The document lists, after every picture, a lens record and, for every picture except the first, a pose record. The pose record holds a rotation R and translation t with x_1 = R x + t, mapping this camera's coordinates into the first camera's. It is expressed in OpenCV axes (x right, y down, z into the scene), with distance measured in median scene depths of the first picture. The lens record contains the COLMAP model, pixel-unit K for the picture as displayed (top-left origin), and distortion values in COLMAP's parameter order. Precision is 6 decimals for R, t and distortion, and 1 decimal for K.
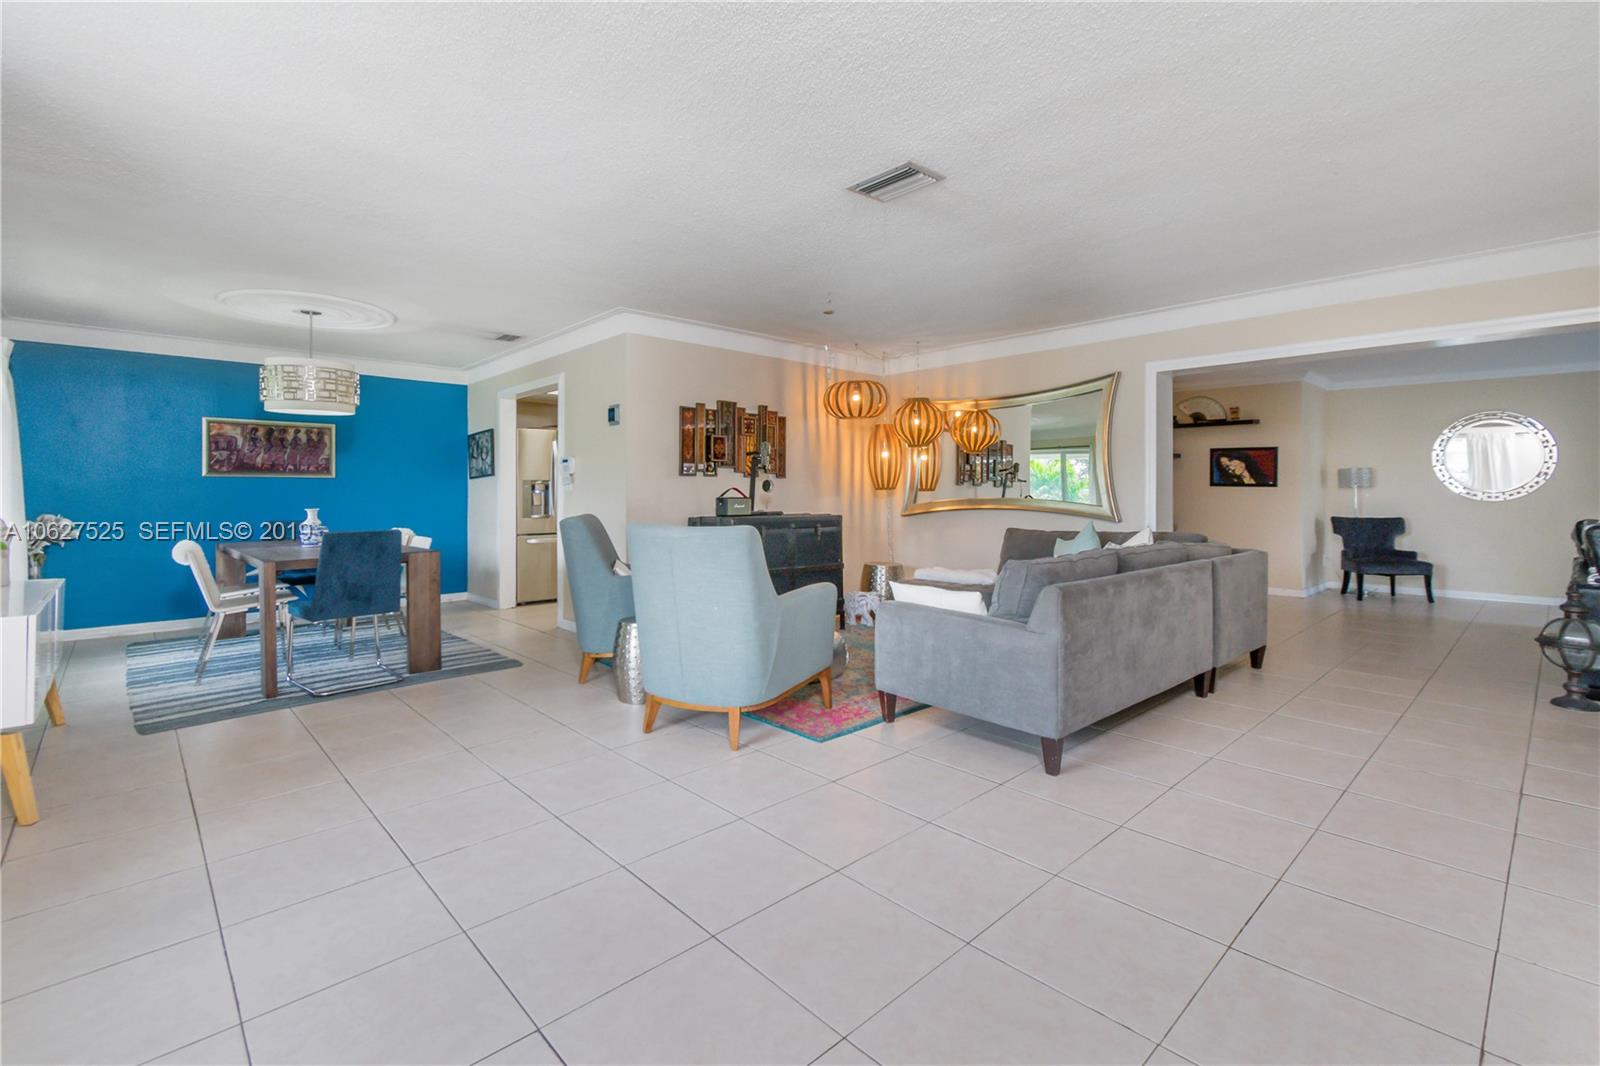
lens RADIAL K [[724.0, 0, 803.3], [0, 724.0, 488.7], [0, 0, 1]] dist [0.002591, 0.000057]
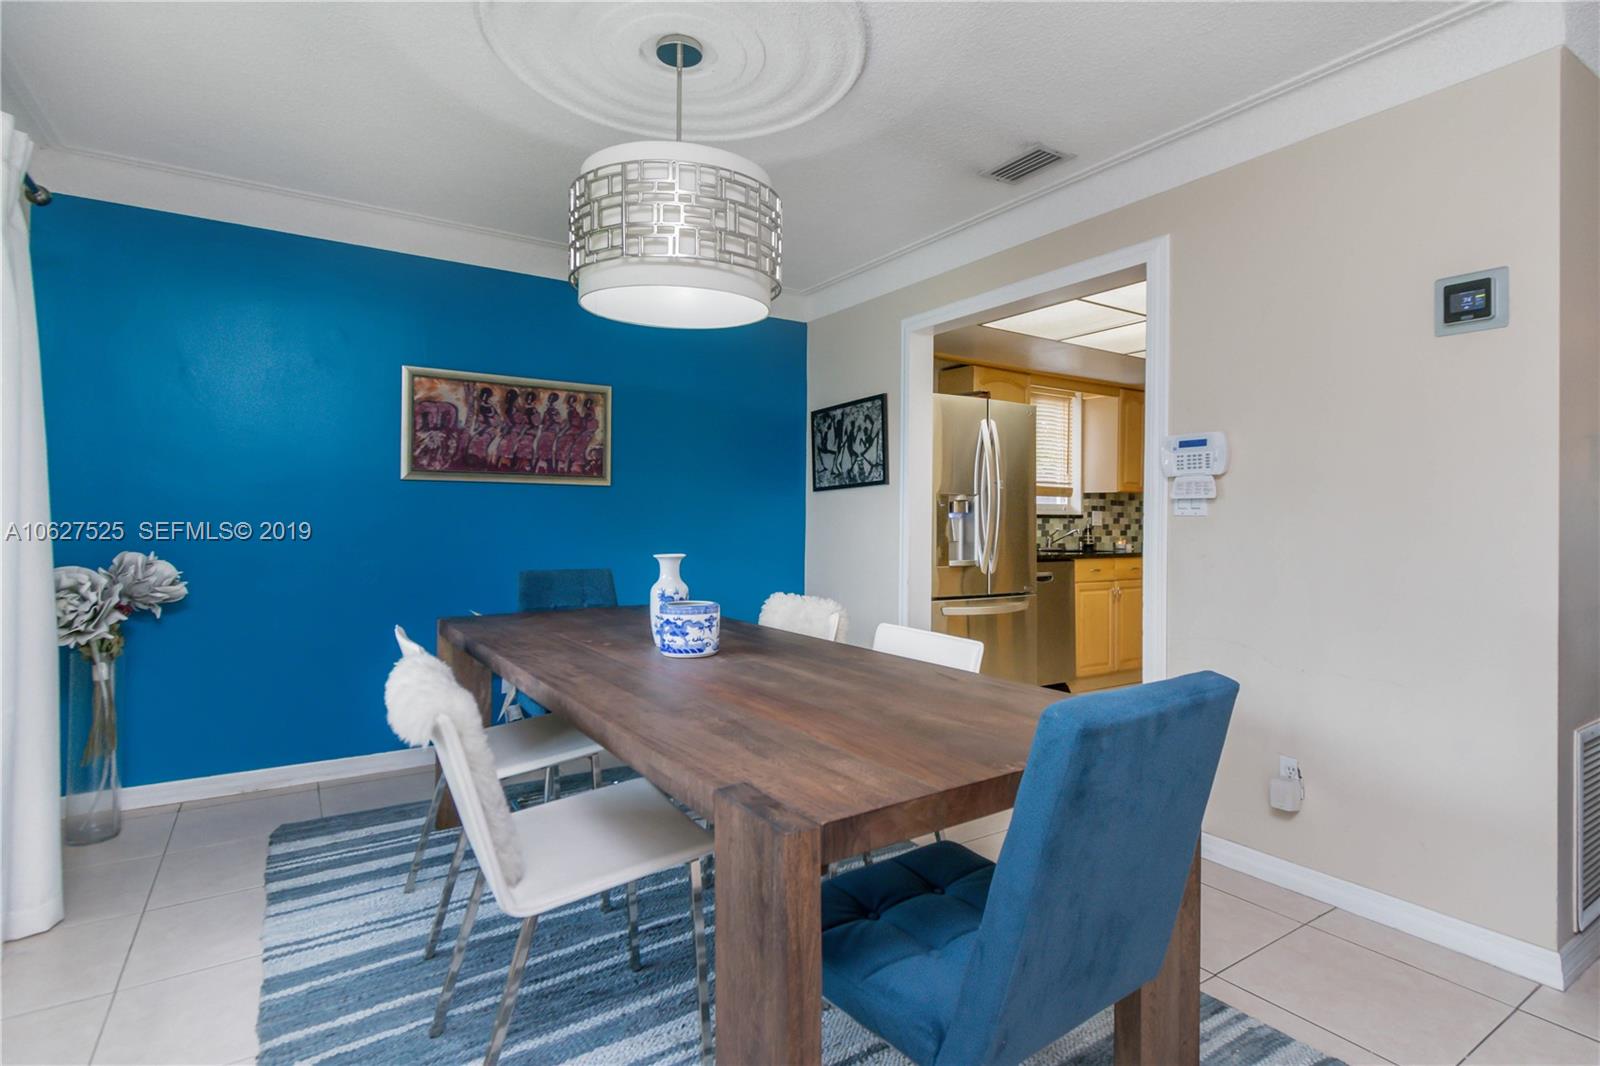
lens RADIAL K [[797.0, 0, 790.3], [0, 797.0, 509.5], [0, 0, 1]] dist [0.010822, -0.000590]
pose [[0.982634, 0.010859, -0.185238, -0.428843], [-0.011401, 0.999933, -0.001860, 0.002485], [0.185206, 0.003940, 0.982692, 0.468124]]
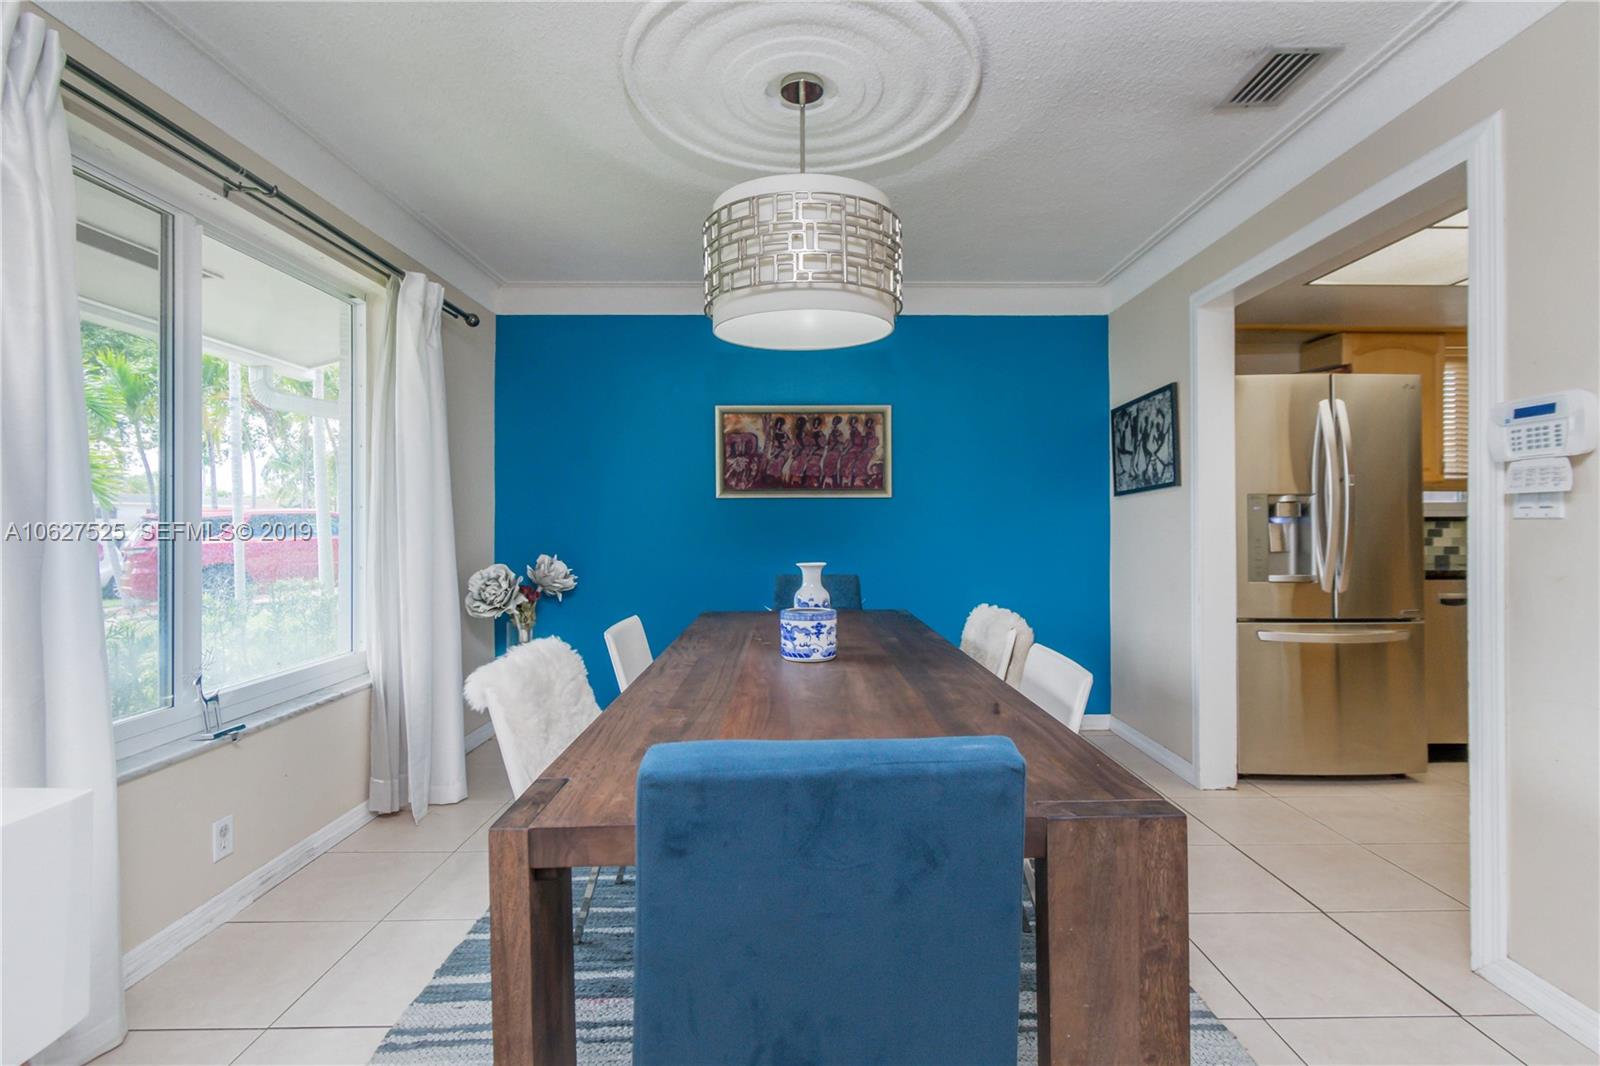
lens RADIAL K [[740.6, 0, 801.2], [0, 740.6, 518.9], [0, 0, 1]] dist [0.001897, -0.000286]
pose [[0.729154, -0.003087, -0.684342, -0.310509], [0.005698, 0.999983, 0.001560, 0.000990], [0.684326, -0.005037, 0.729159, 0.549215]]
